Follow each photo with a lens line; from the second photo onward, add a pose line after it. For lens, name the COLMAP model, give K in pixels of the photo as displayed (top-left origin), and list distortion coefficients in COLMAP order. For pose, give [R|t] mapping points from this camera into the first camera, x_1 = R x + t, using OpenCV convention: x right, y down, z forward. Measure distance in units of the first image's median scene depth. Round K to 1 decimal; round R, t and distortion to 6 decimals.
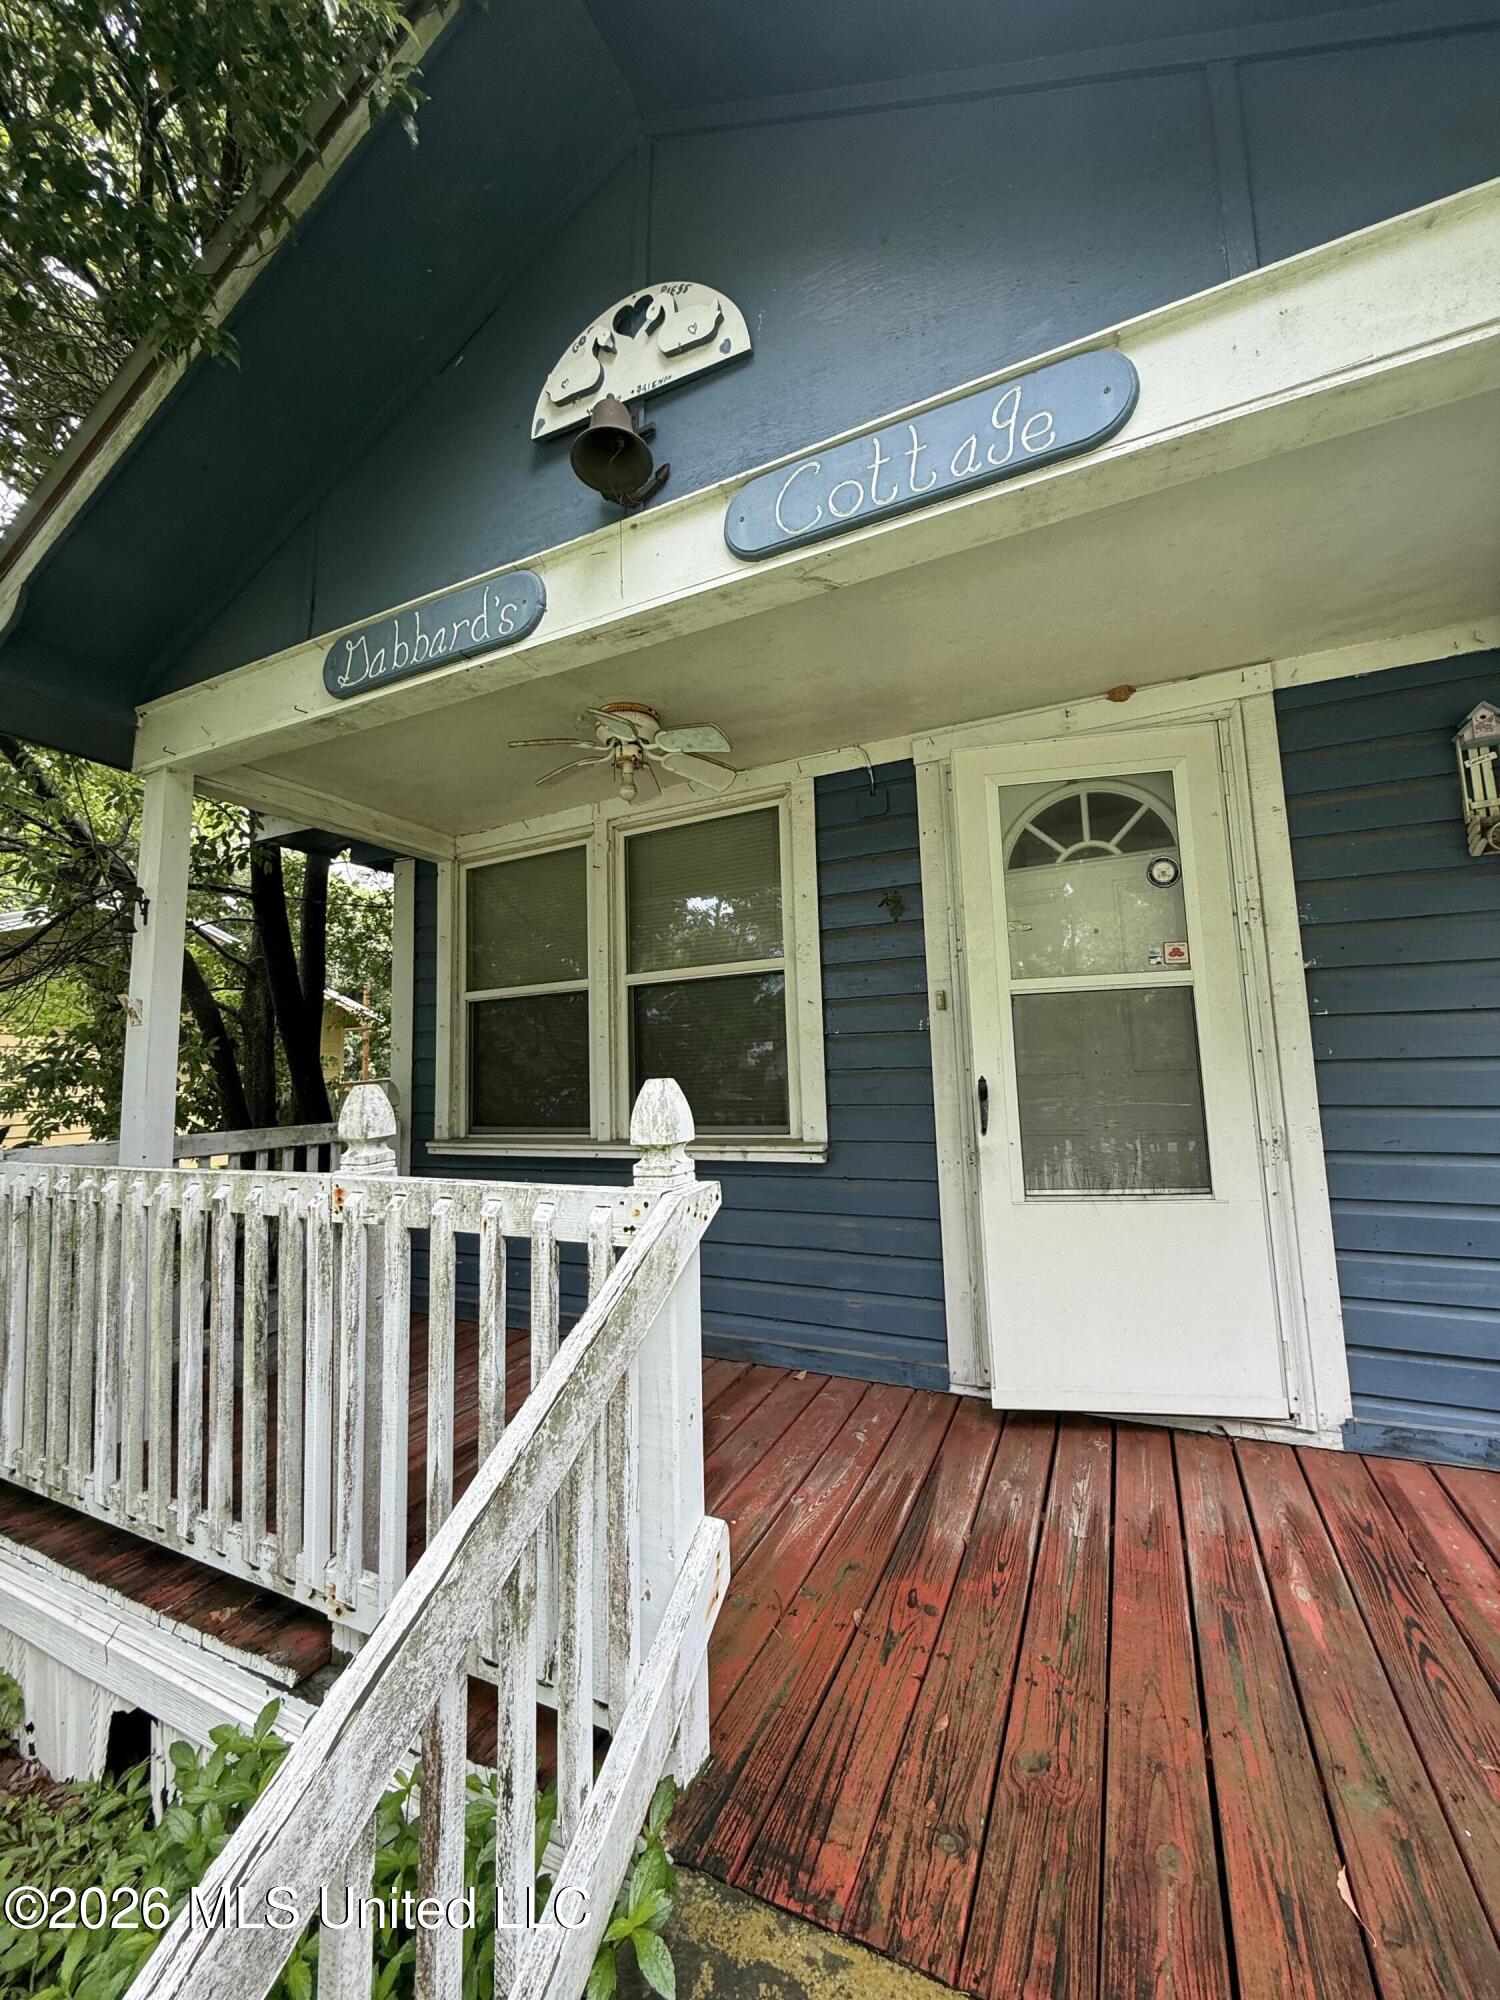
lens RADIAL K [[798.9, 0, 741.4], [0, 798.9, 992.0], [0, 0, 1]] dist [0.002528, -0.000931]
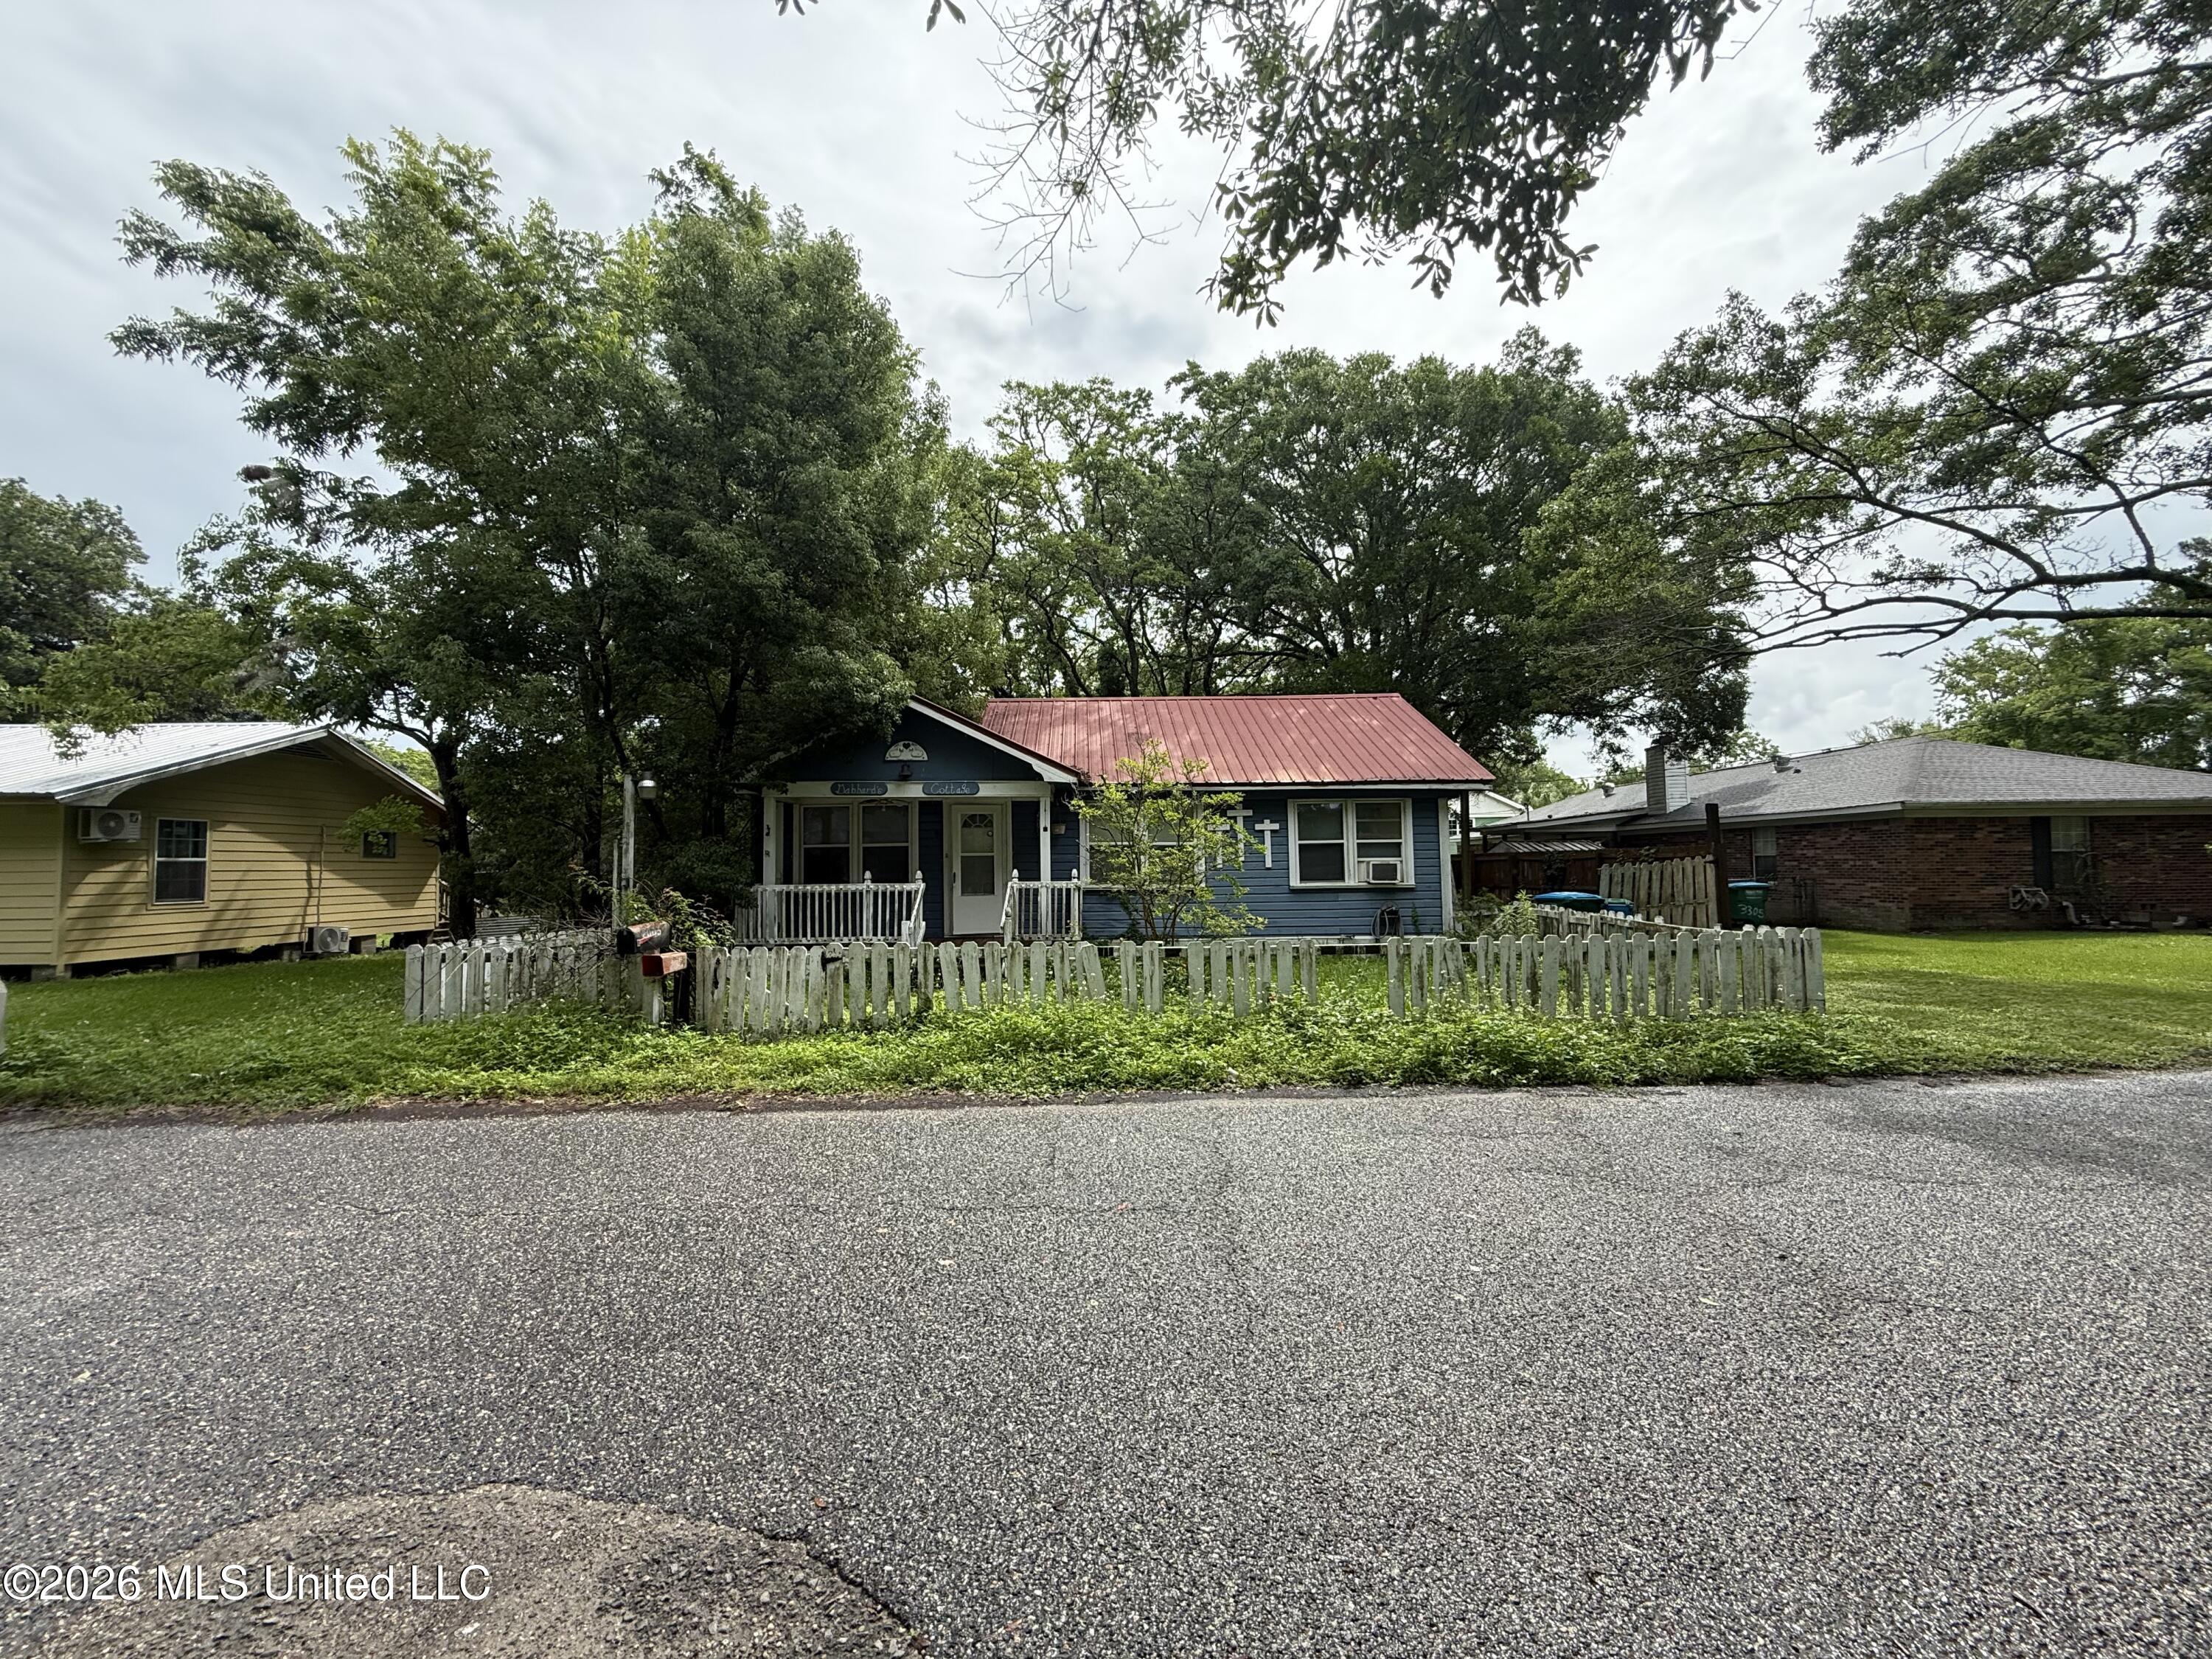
lens RADIAL K [[883.5, 0, 1093.2], [0, 883.5, 832.8], [0, 0, 1]] dist [0.002528, -0.000931]
pose [[0.894525, 0.039353, 0.445283, -1.515858], [-0.058822, 0.997818, 0.029981, -0.387519], [-0.443132, -0.053011, 0.894888, -4.705213]]
